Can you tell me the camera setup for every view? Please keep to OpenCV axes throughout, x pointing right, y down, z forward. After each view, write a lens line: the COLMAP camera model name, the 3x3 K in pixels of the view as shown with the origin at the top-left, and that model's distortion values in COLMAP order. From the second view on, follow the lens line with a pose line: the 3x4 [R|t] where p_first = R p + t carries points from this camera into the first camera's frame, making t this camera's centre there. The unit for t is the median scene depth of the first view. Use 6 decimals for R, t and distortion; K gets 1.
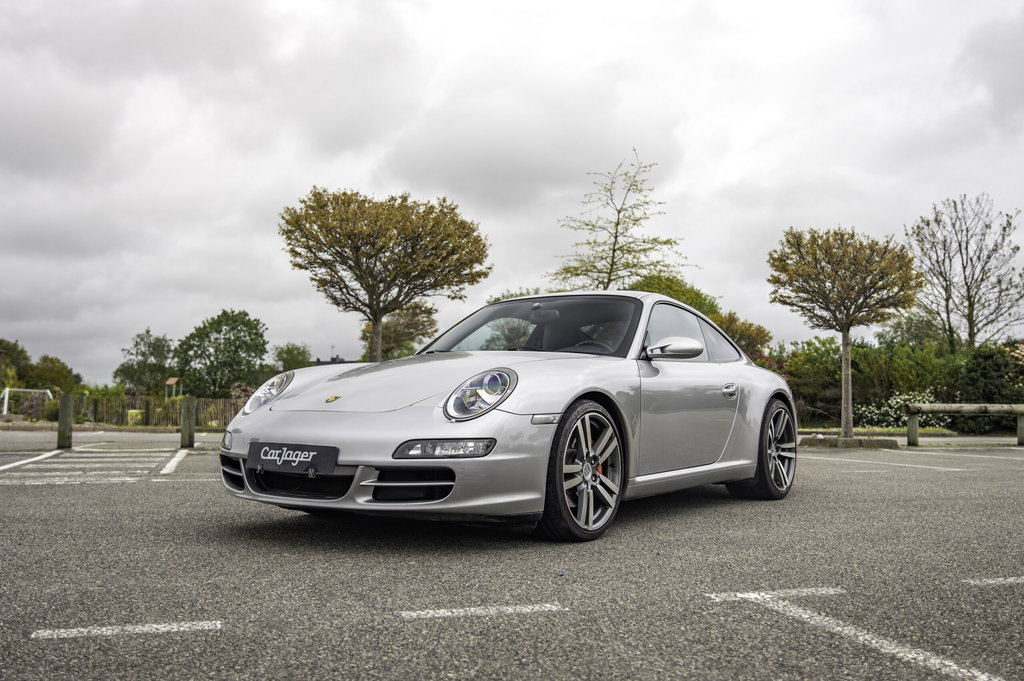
lens RADIAL K [[1022.8, 0, 512.8], [0, 1022.8, 364.8], [0, 0, 1]] dist [0.006234, 0.006887]
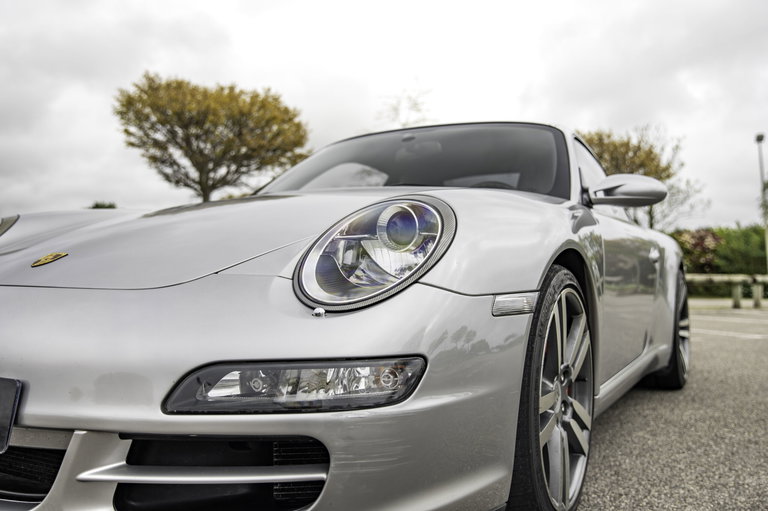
lens RADIAL K [[702.1, 0, 380.9], [0, 702.1, 274.0], [0, 0, 1]] dist [0.011508, 0.005003]
pose [[0.995305, 0.004046, 0.096707, -0.019797], [-0.007667, 0.999282, 0.037100, 0.009440], [-0.096488, -0.037667, 0.994621, 0.232899]]
